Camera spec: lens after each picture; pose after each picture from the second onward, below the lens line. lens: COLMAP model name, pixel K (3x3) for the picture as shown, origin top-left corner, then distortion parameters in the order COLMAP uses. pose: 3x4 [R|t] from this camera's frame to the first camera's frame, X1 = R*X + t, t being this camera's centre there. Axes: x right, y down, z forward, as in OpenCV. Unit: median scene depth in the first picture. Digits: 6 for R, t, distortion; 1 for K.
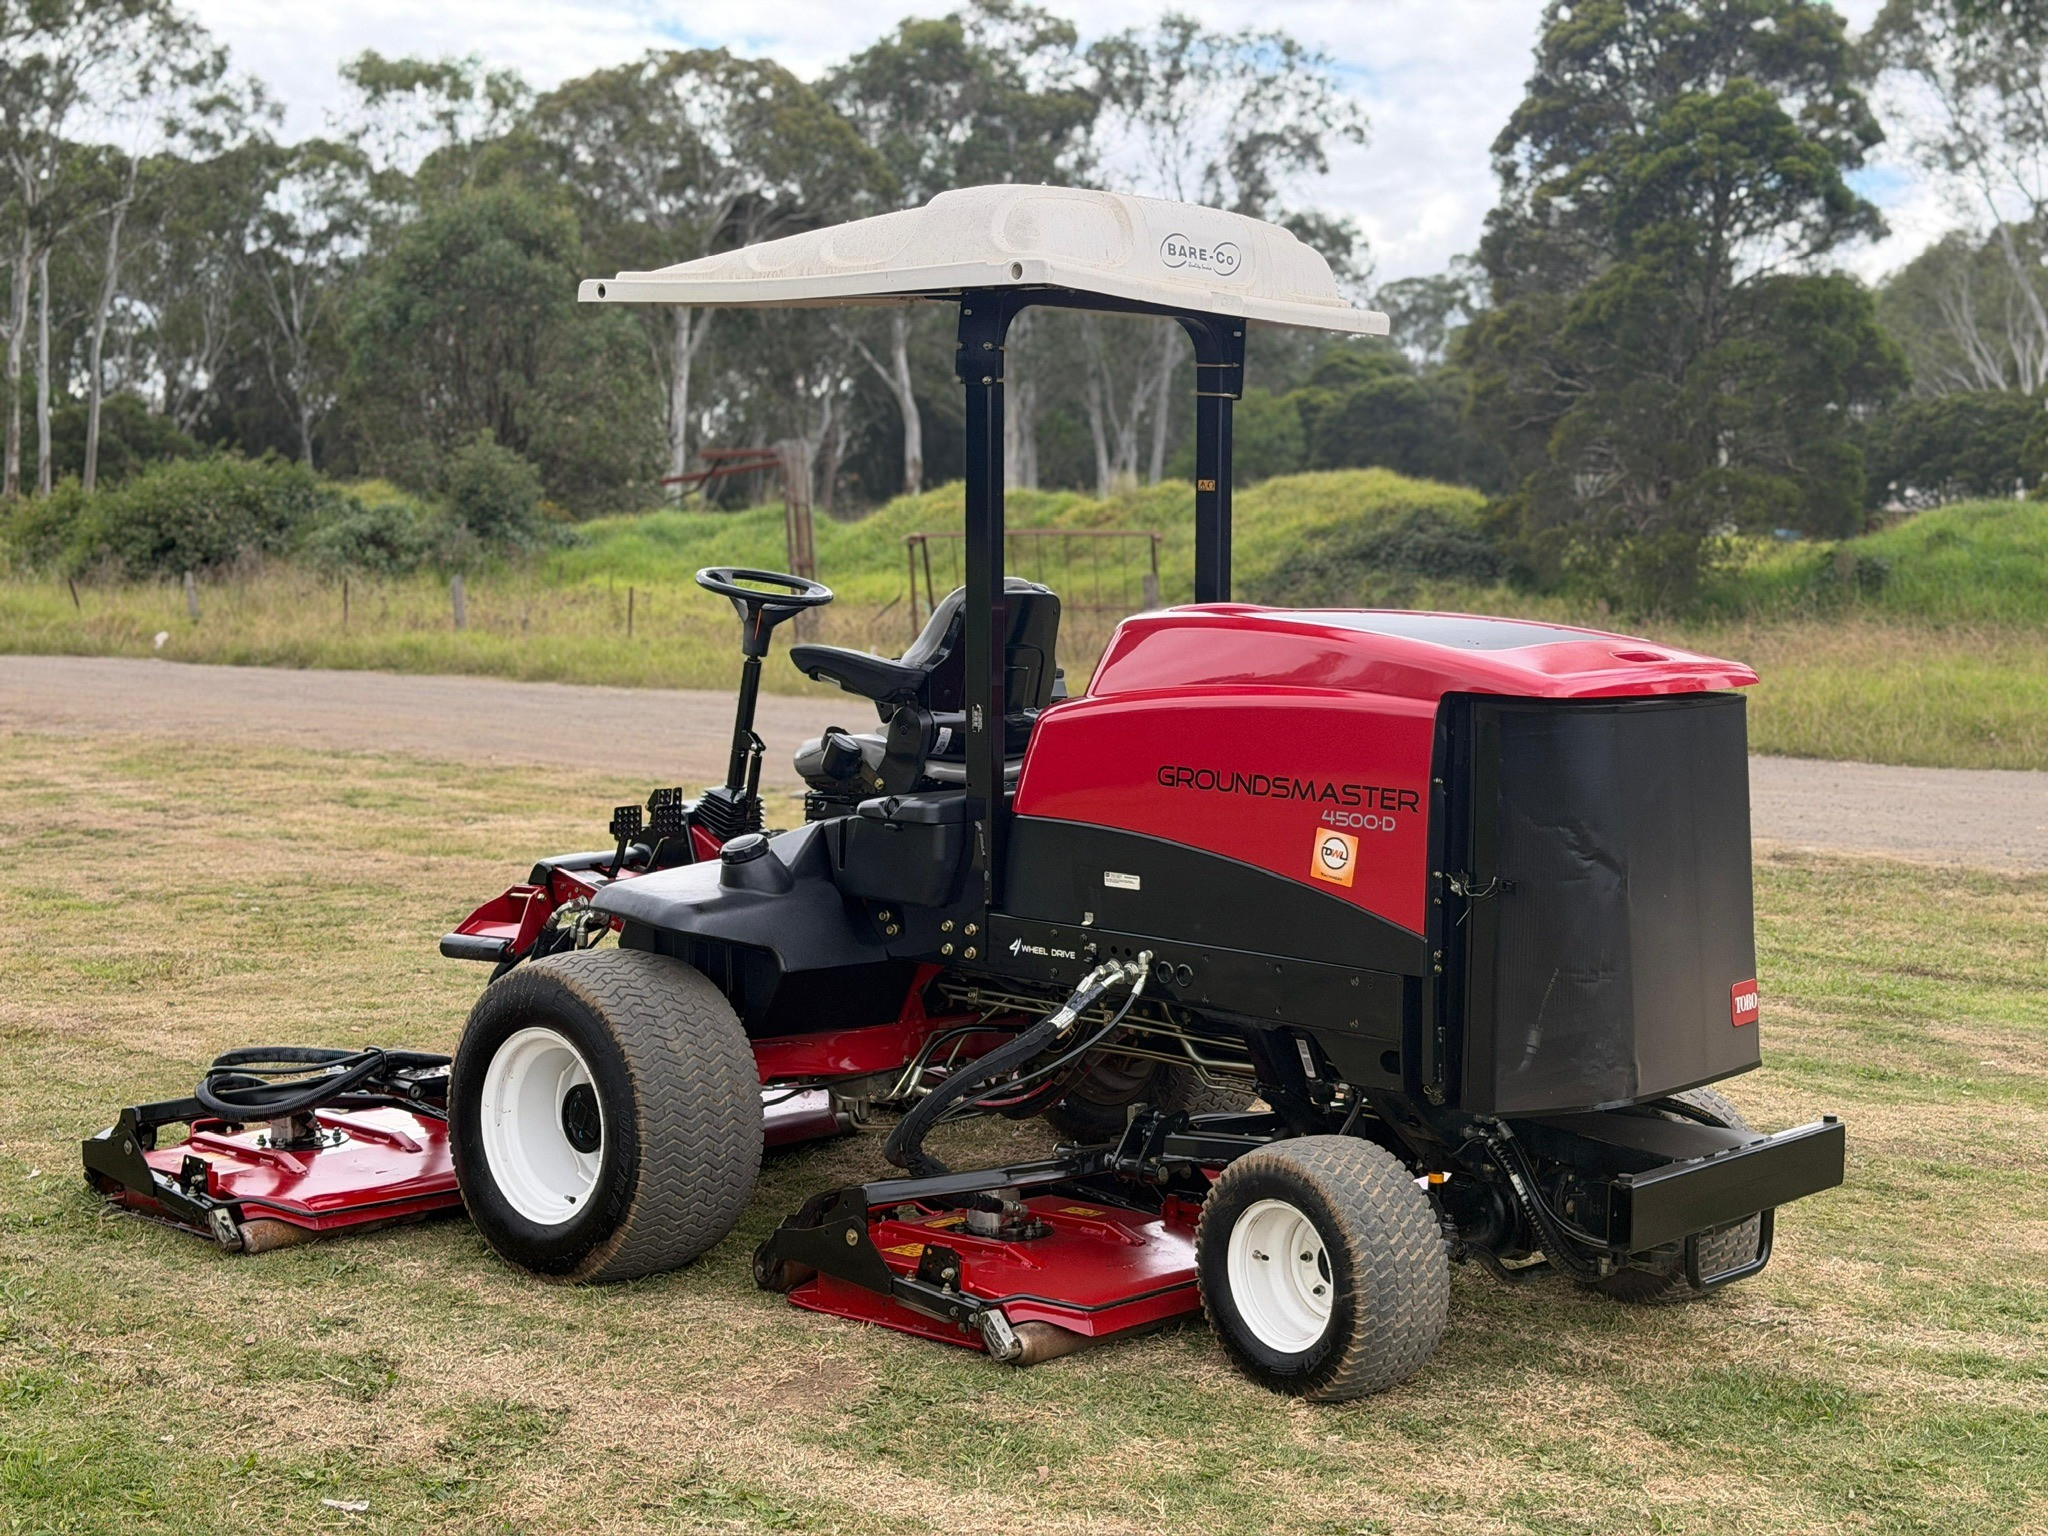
lens RADIAL K [[2905.2, 0, 1024.0], [0, 2905.2, 768.0], [0, 0, 1]] dist [0.122118, -0.110784]
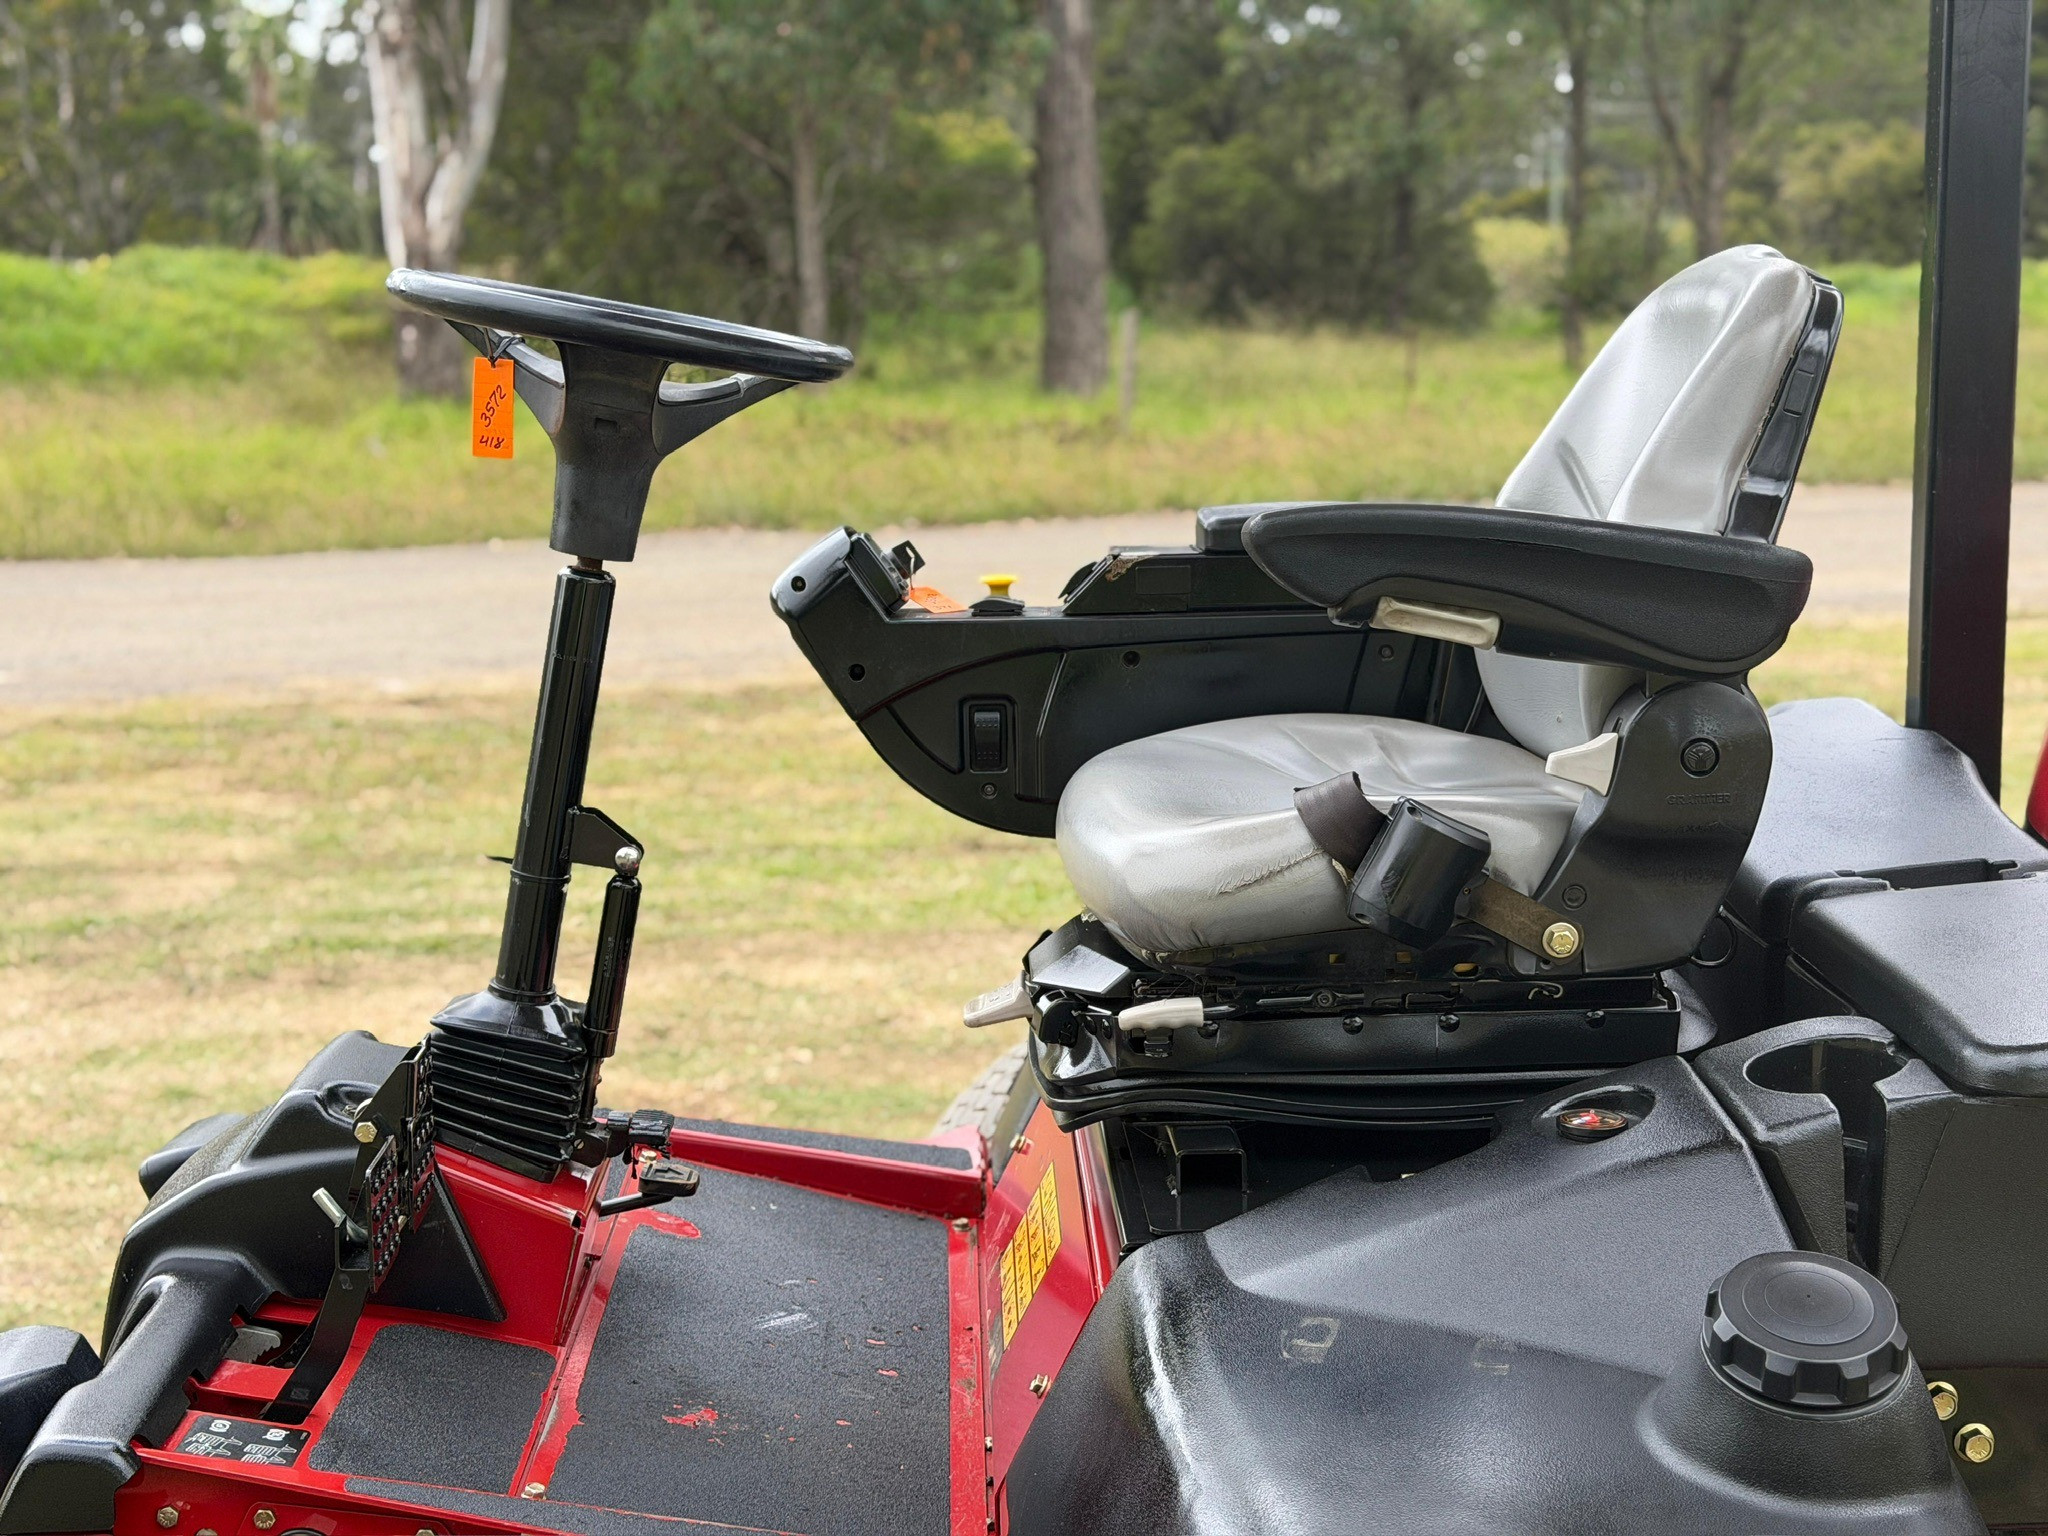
lens RADIAL K [[2905.2, 0, 1024.0], [0, 2905.2, 768.0], [0, 0, 1]] dist [0.122118, -0.110784]
pose [[0.707991, -0.143853, 0.691415, -0.335927], [0.088279, 0.989382, 0.115452, -0.059580], [-0.700682, -0.020701, 0.713173, 0.930443]]
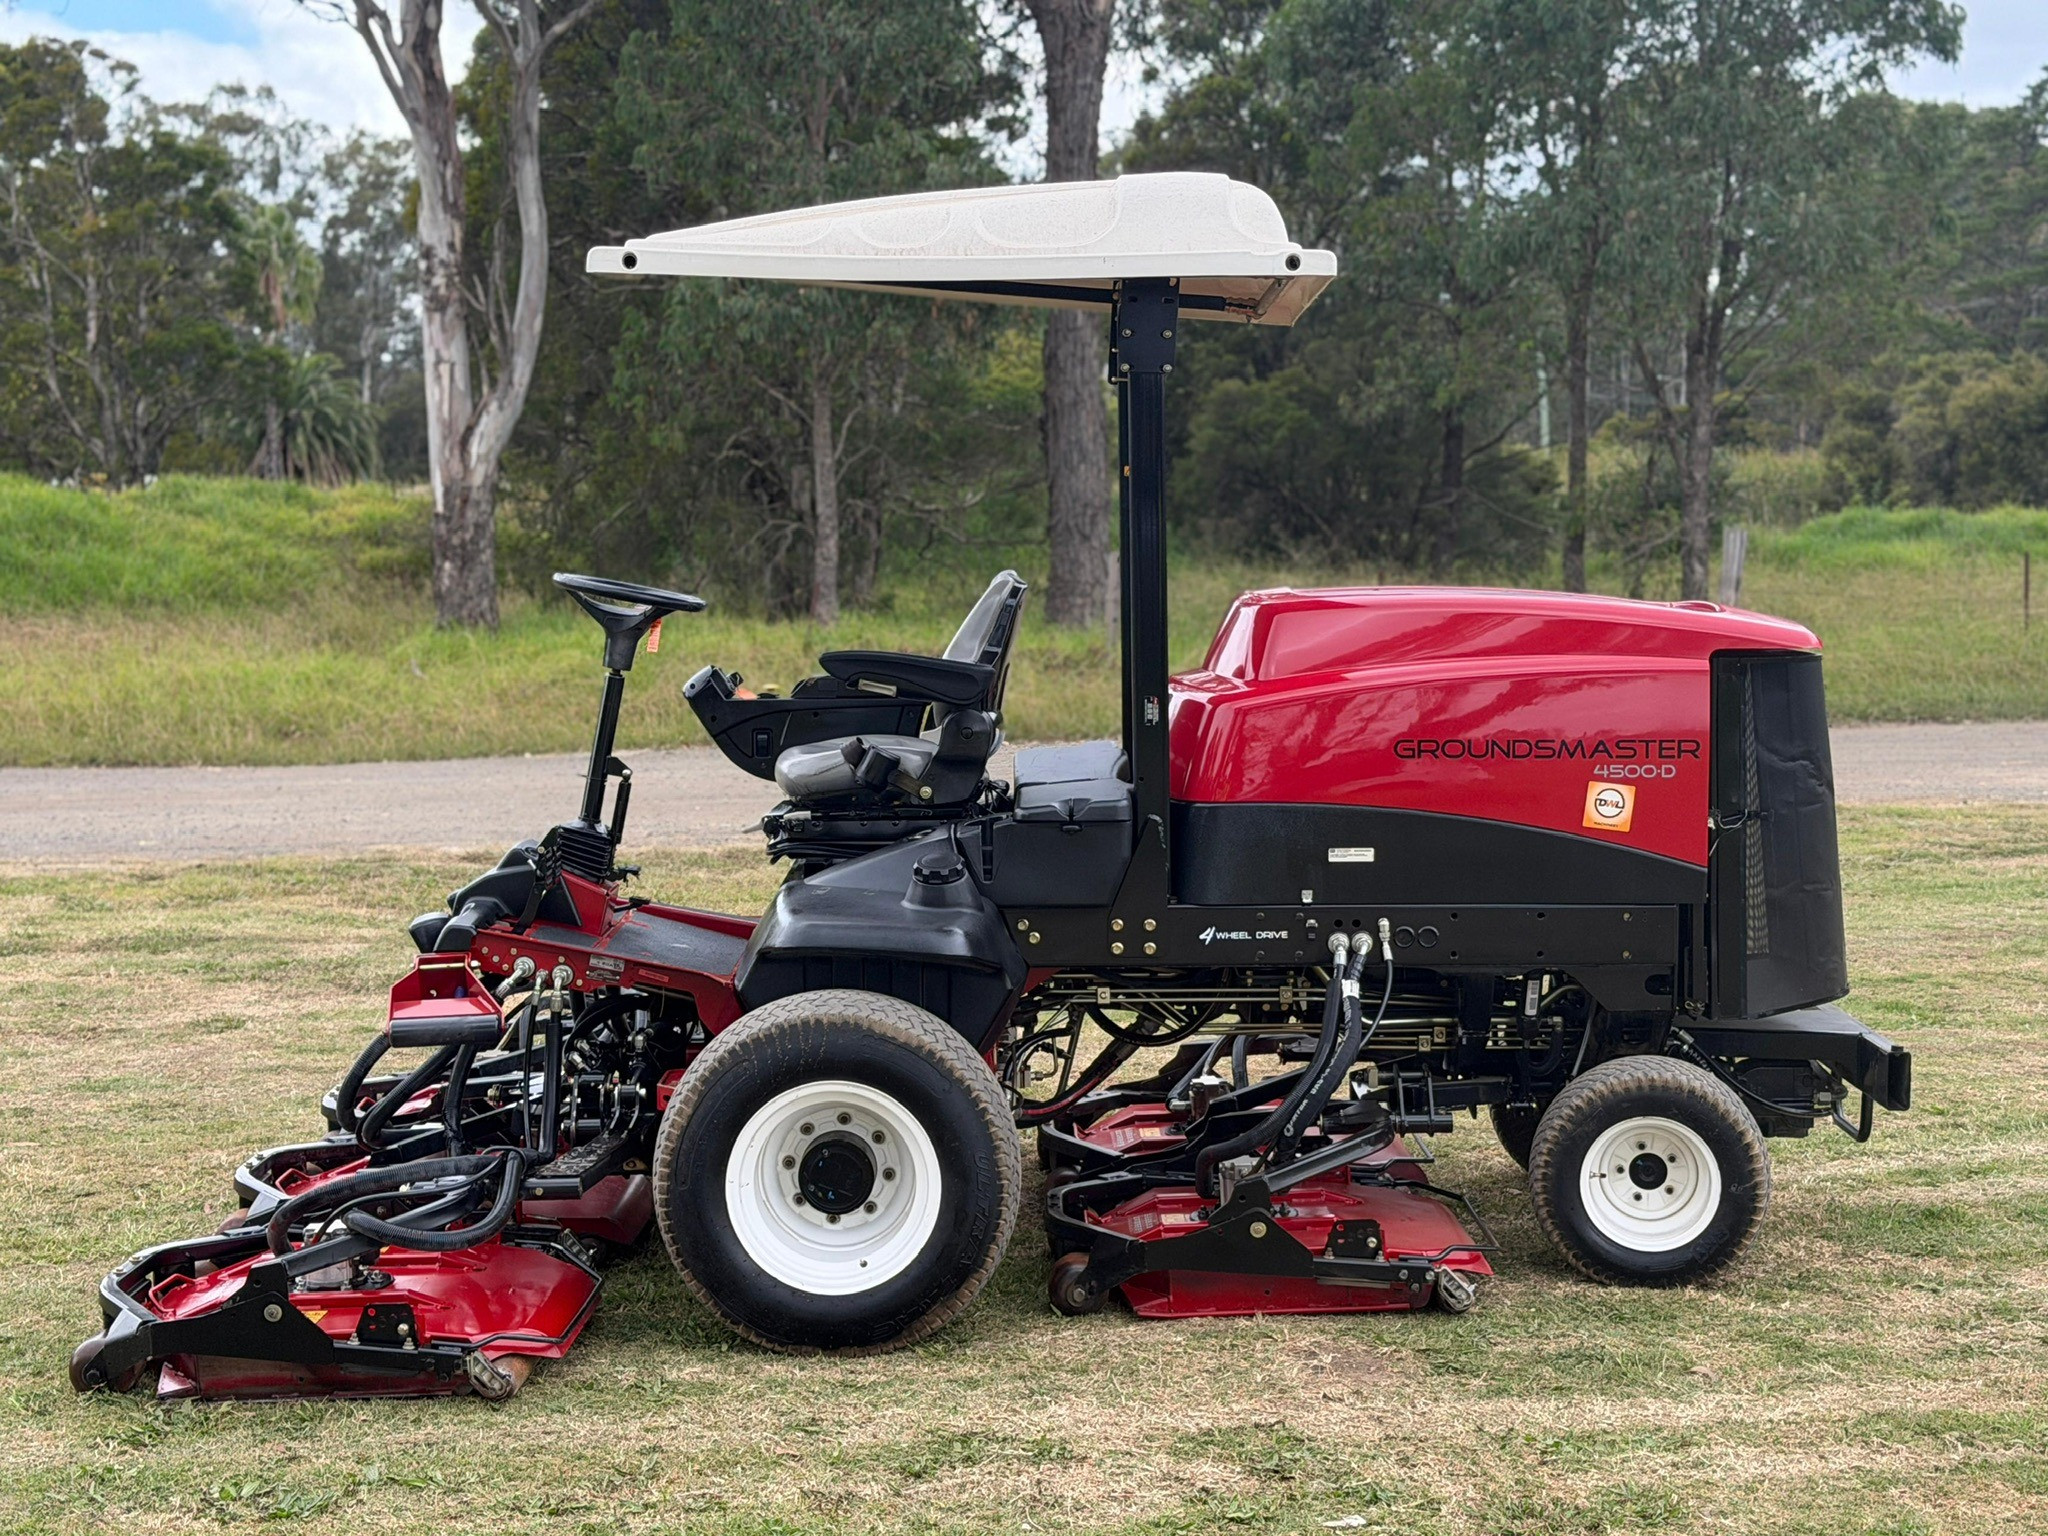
lens RADIAL K [[3400.7, 0, 982.3], [0, 3400.7, 843.8], [0, 0, 1]] dist [0.107217, -0.053109]
pose [[0.735316, -0.089006, 0.671855, -0.882308], [0.076903, 0.995894, 0.047766, -0.033351], [-0.673347, 0.016545, 0.739141, 0.192681]]
